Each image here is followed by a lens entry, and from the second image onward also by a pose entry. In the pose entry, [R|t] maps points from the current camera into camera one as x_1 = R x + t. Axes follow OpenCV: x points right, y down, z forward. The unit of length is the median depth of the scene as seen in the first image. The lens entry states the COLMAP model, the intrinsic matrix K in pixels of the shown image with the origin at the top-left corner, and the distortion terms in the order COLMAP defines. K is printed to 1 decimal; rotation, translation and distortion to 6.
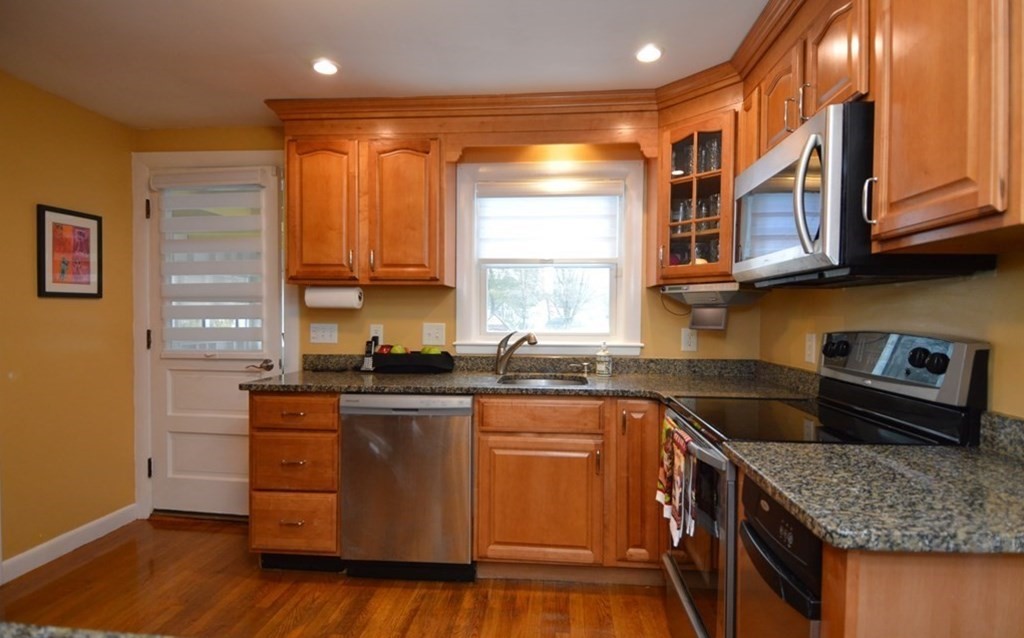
lens RADIAL K [[540.5, 0, 512.0], [0, 540.5, 319.0], [0, 0, 1]] dist [0.048132, -0.058291]
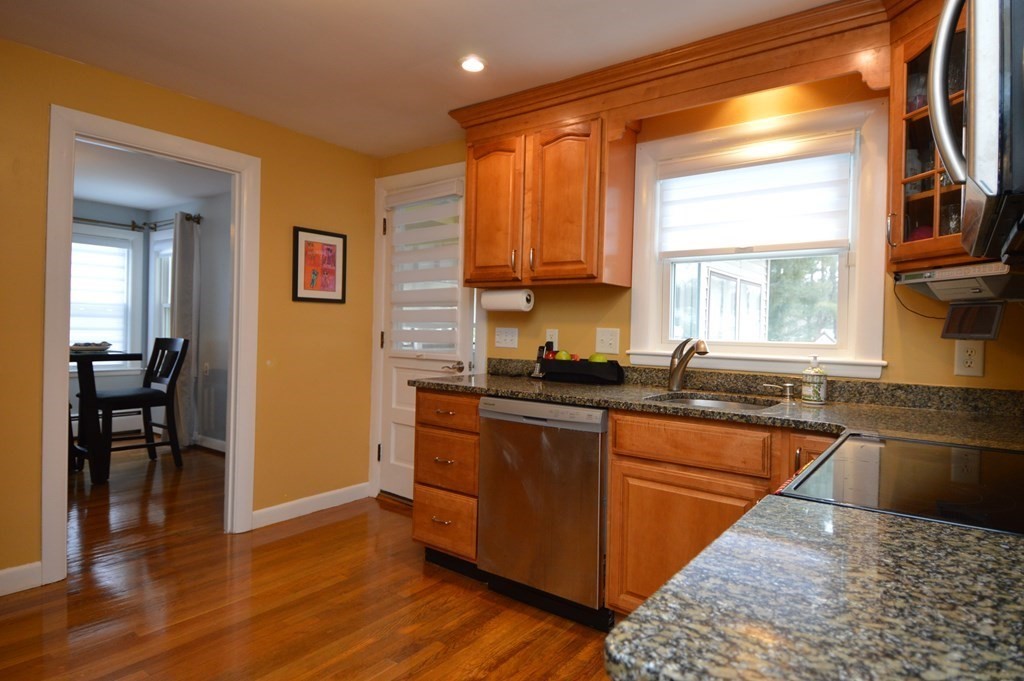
lens RADIAL K [[576.8, 0, 512.0], [0, 576.8, 323.6], [0, 0, 1]] dist [0.051834, -0.061755]
pose [[0.848413, 0.008742, -0.529263, 0.241776], [-0.021727, 0.999596, -0.018317, 0.022726], [0.528889, 0.027040, 0.848260, 0.130764]]
